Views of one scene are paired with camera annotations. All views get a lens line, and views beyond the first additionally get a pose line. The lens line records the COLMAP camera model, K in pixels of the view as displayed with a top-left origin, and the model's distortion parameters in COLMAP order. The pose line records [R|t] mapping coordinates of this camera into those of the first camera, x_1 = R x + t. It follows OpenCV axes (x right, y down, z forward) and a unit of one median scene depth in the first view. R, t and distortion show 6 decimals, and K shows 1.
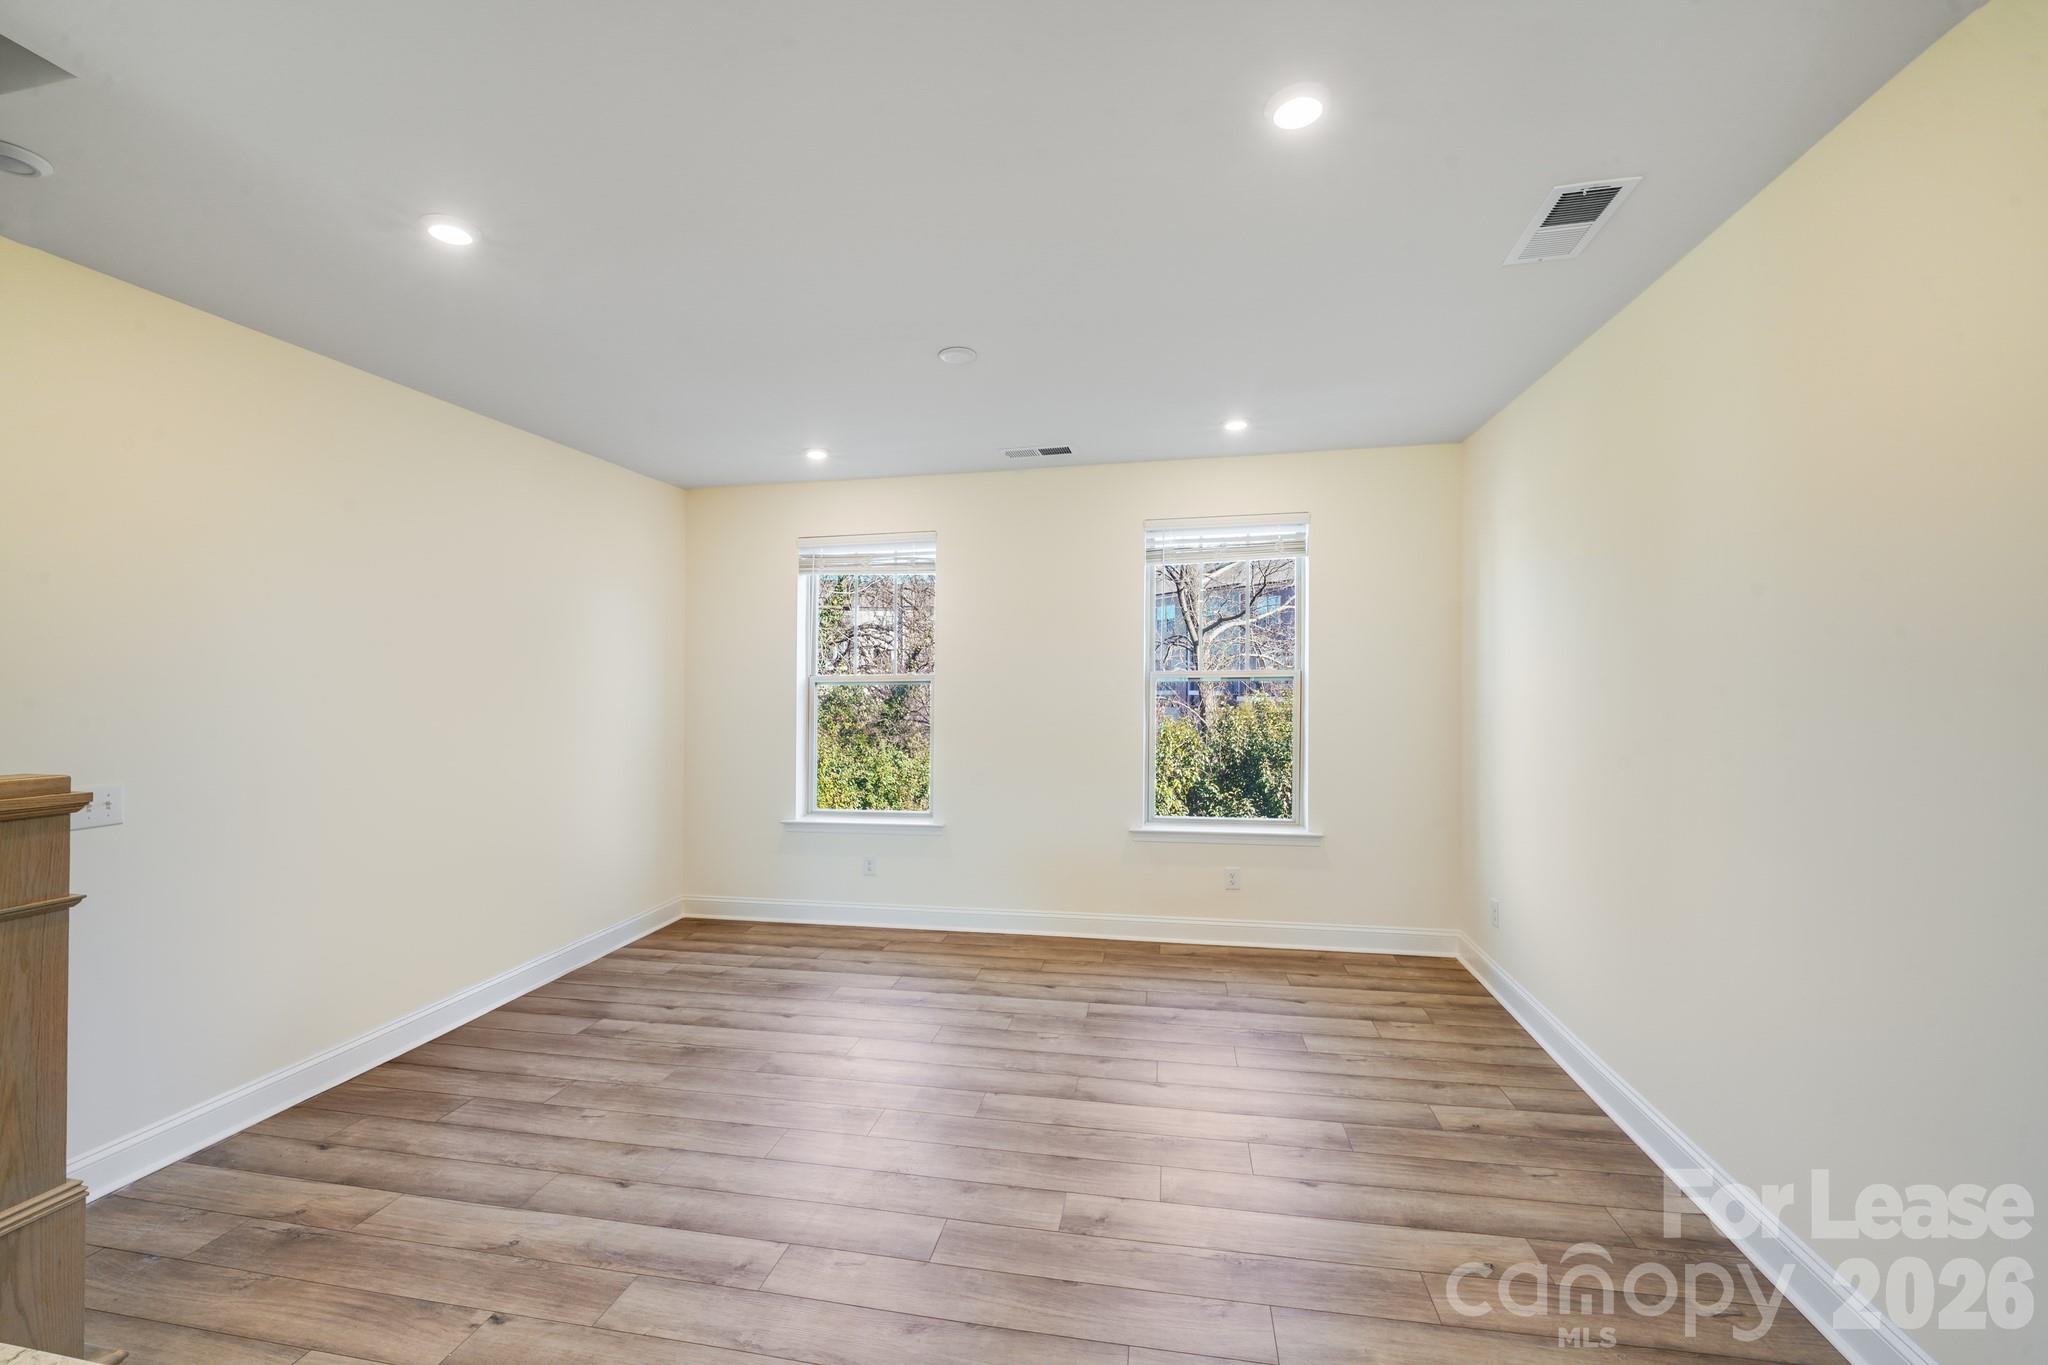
lens RADIAL K [[842.1, 0, 1002.5], [0, 842.1, 680.7], [0, 0, 1]] dist [-0.002023, -0.000504]
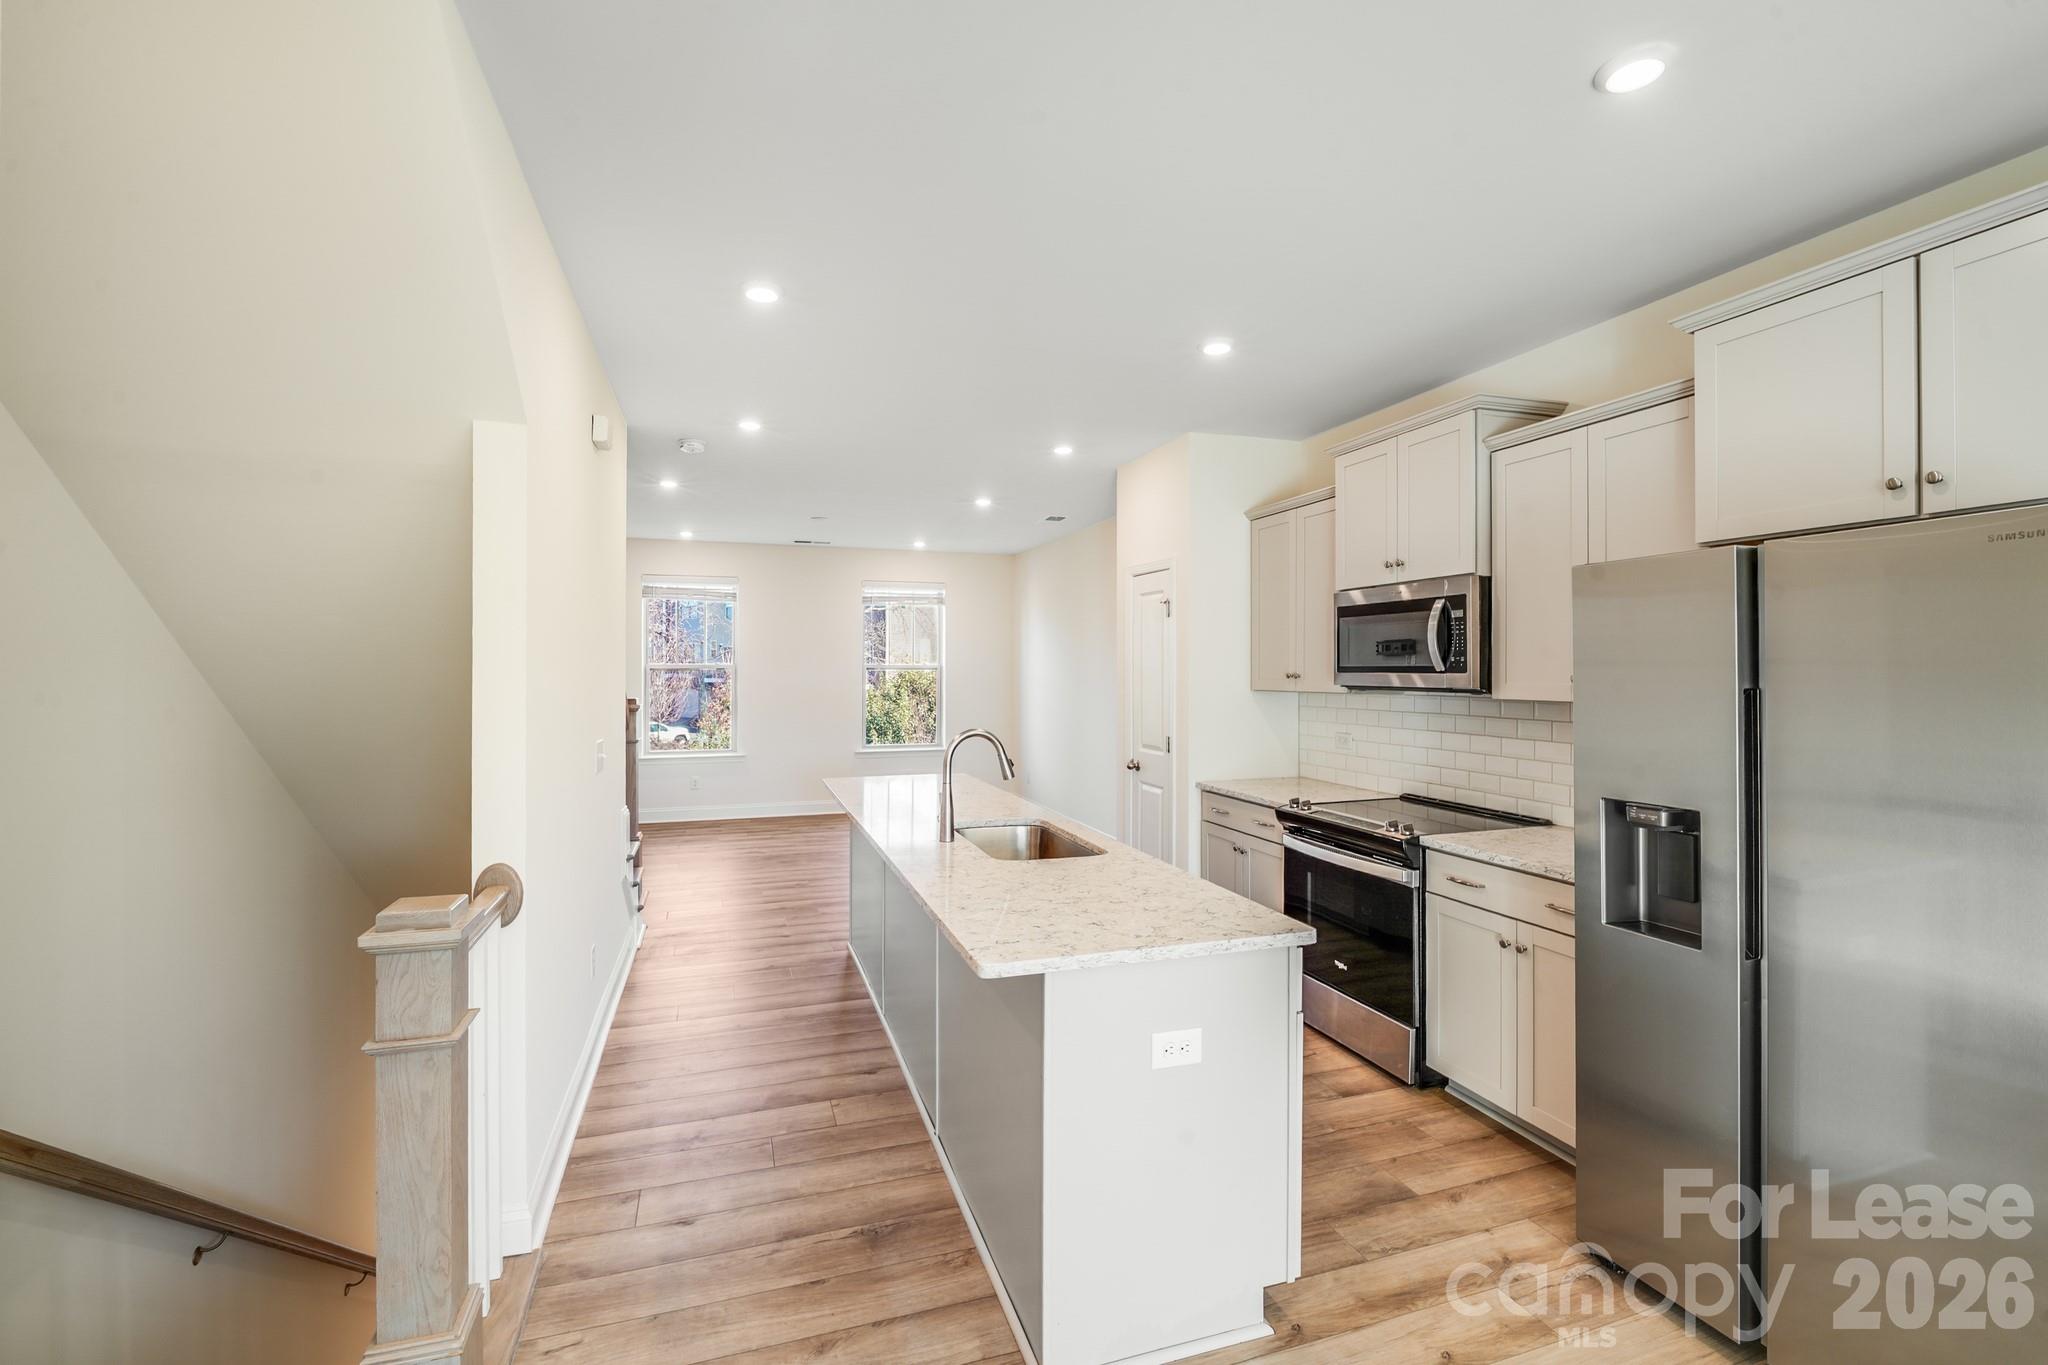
lens RADIAL K [[877.6, 0, 1005.0], [0, 877.6, 663.6], [0, 0, 1]] dist [-0.003177, -0.000311]
pose [[0.869937, 0.015292, 0.492925, -0.899298], [-0.012958, 0.999883, -0.008152, -0.006252], [-0.492992, 0.000705, 0.870034, -1.450984]]
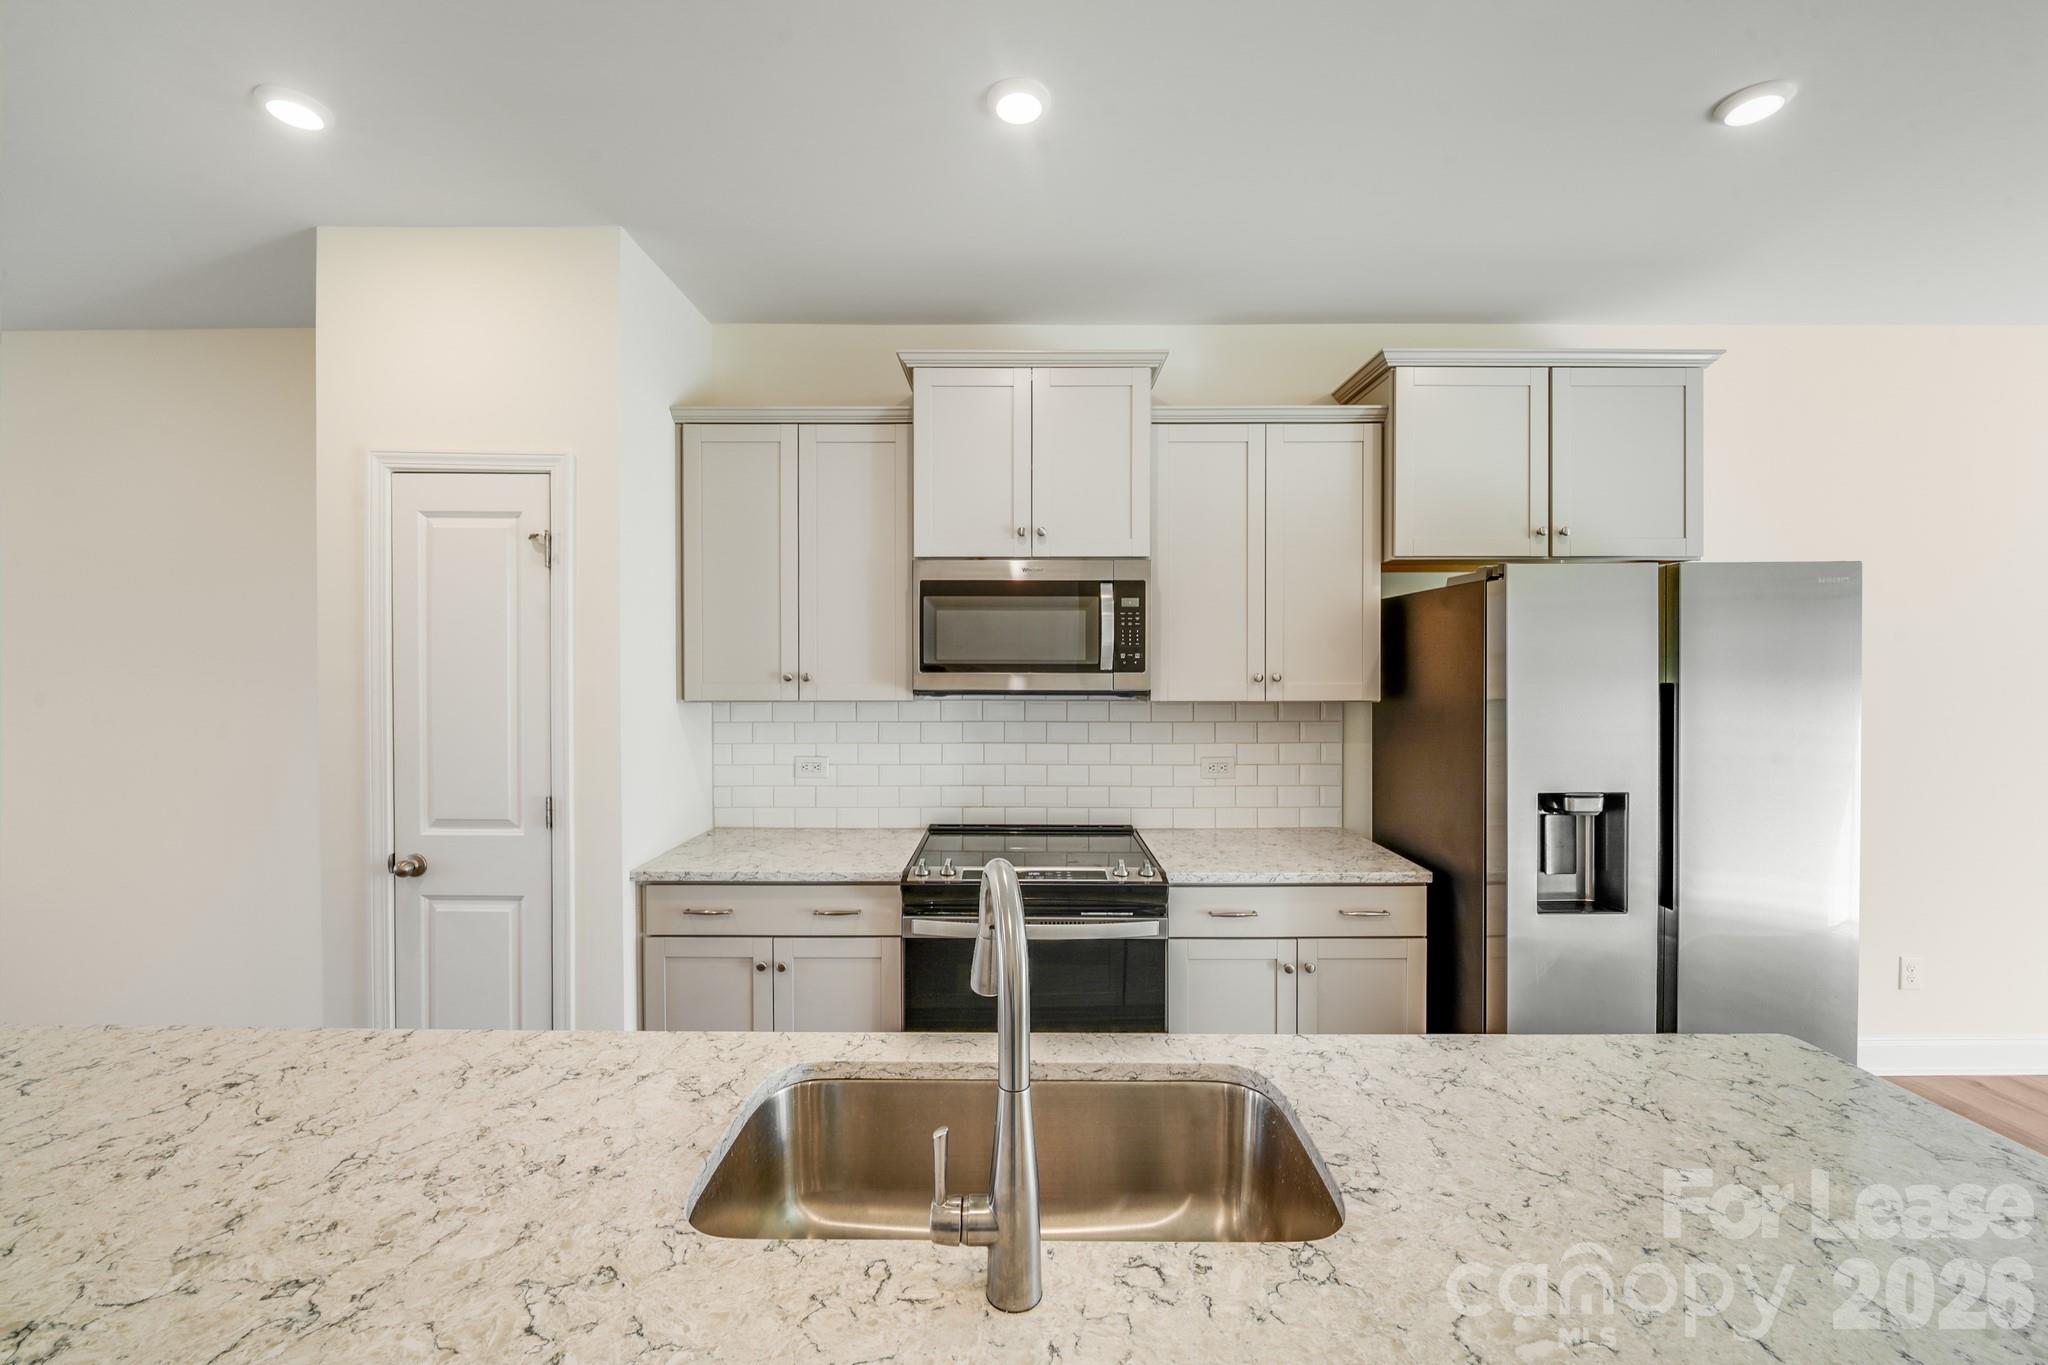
lens RADIAL K [[826.6, 0, 999.0], [0, 826.6, 677.7], [0, 0, 1]] dist [-0.002112, -0.007001]
pose [[-0.200819, 0.005008, 0.979616, -0.681325], [-0.002511, 0.999981, -0.005627, 0.001147], [-0.979625, -0.003589, -0.200803, -0.356859]]
